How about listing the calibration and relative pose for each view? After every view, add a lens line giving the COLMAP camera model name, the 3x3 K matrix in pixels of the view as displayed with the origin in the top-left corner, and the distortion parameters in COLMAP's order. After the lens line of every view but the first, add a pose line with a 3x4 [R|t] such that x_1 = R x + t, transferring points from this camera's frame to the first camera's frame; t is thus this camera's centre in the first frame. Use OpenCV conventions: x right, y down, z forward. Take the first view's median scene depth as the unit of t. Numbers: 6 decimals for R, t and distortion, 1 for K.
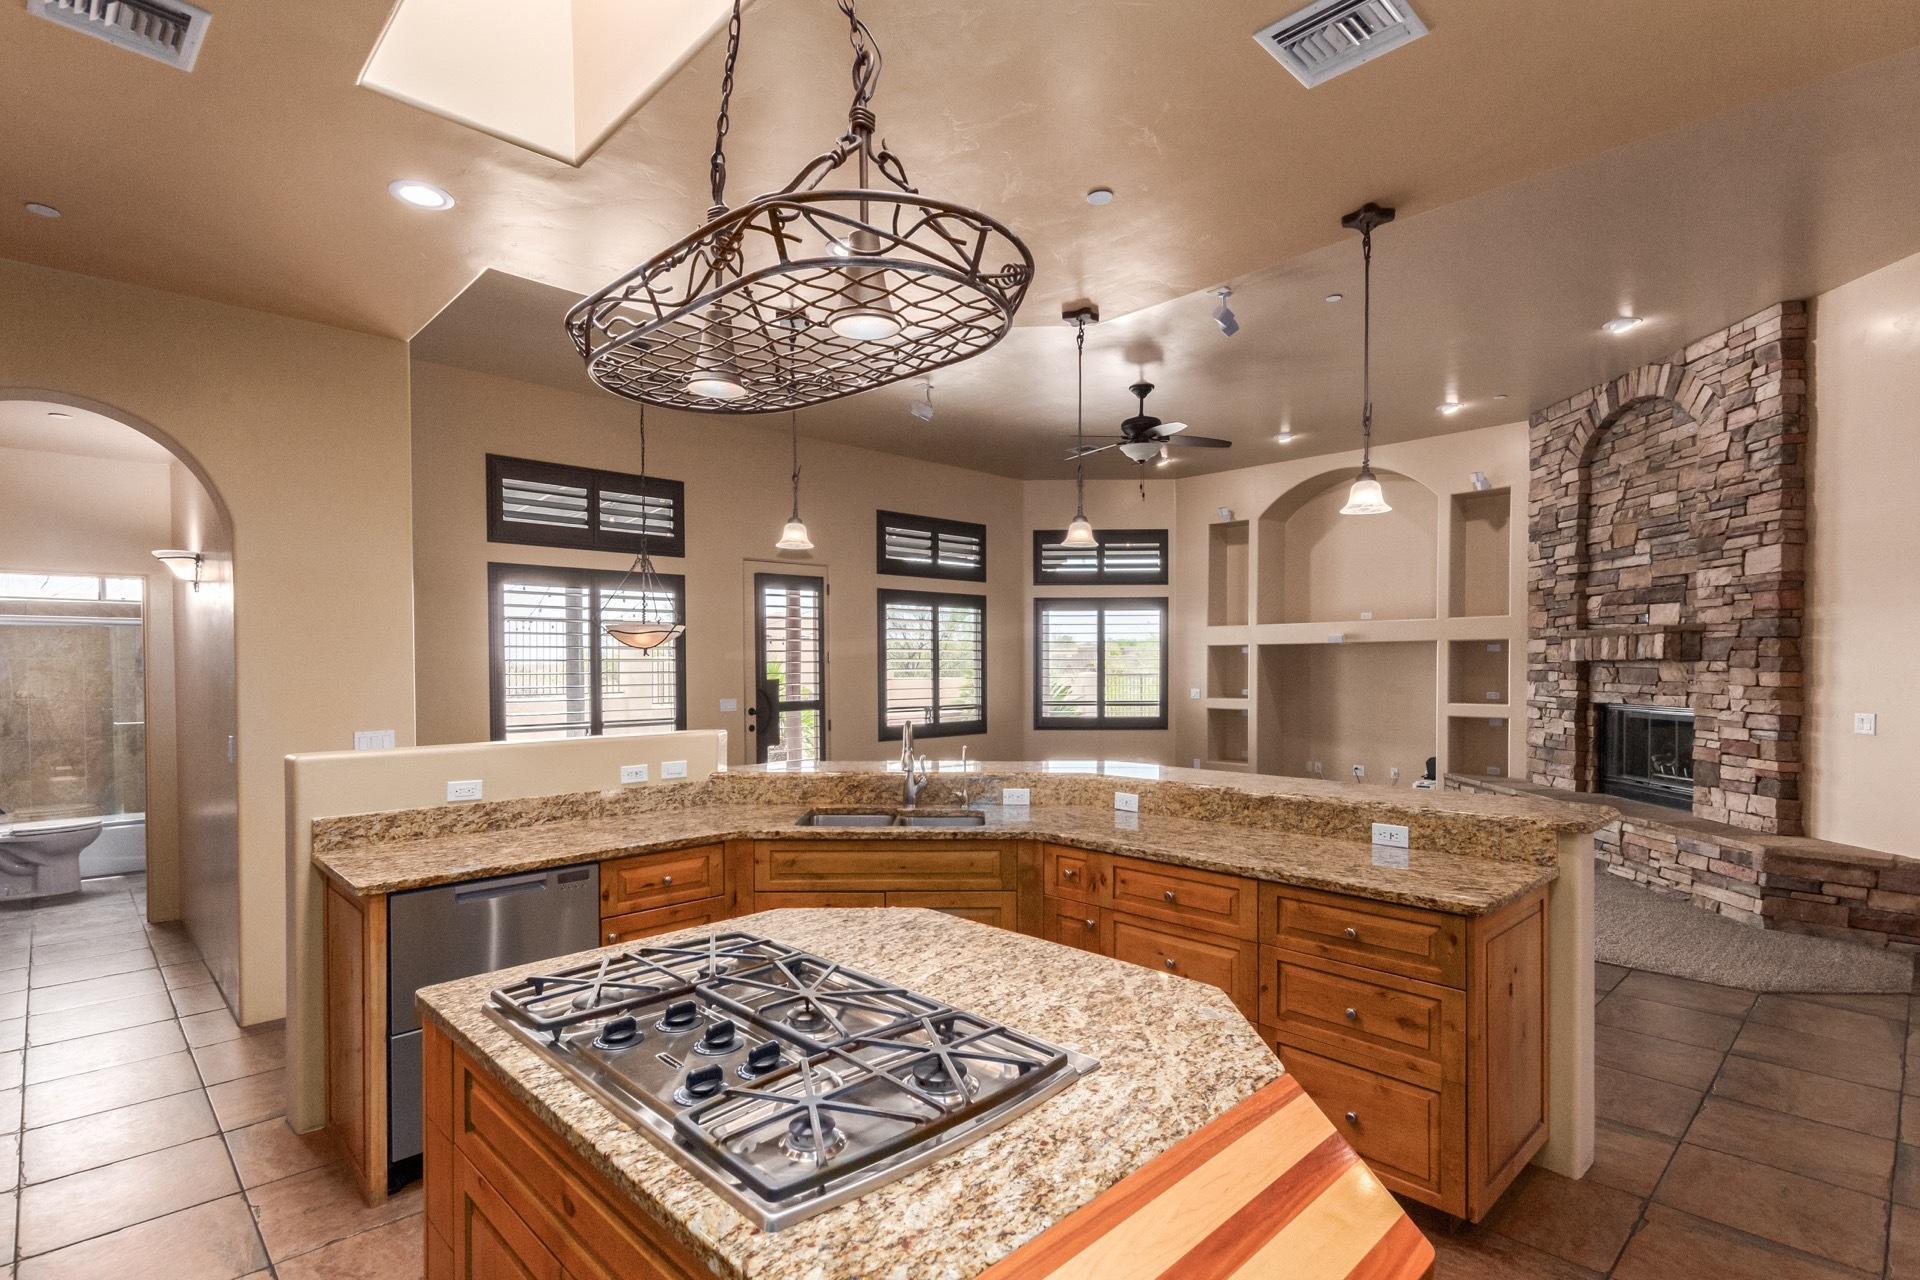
lens RADIAL K [[932.2, 0, 943.3], [0, 932.2, 680.3], [0, 0, 1]] dist [0.001849, -0.000285]
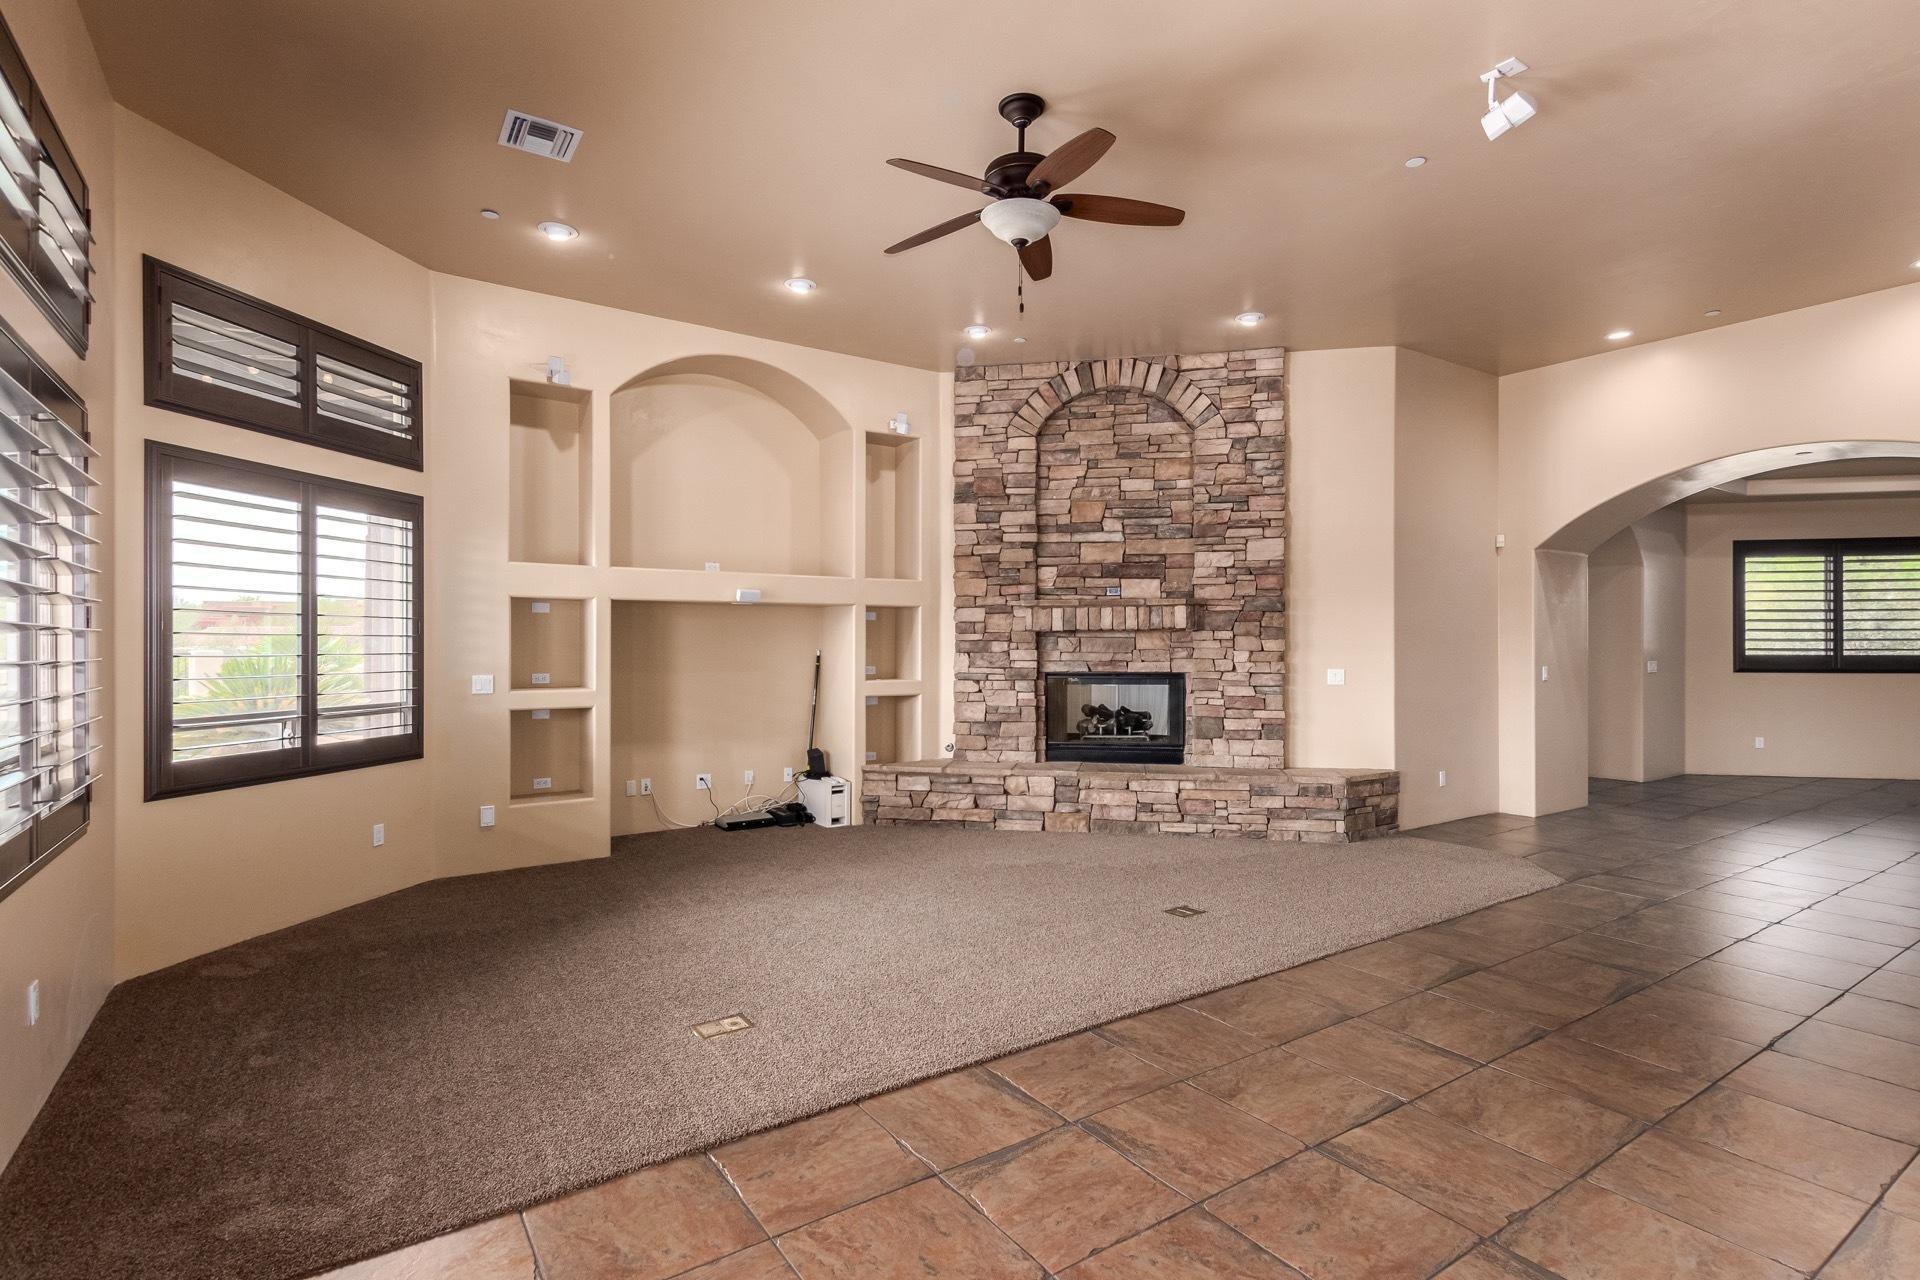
lens RADIAL K [[932.2, 0, 960.7], [0, 932.2, 639.7], [0, 0, 1]] dist [0.001849, -0.000285]
pose [[0.159559, 0.008735, 0.987150, -0.336116], [0.016914, 0.999790, -0.011581, -0.001004], [-0.987044, 0.018545, 0.159378, 0.992764]]
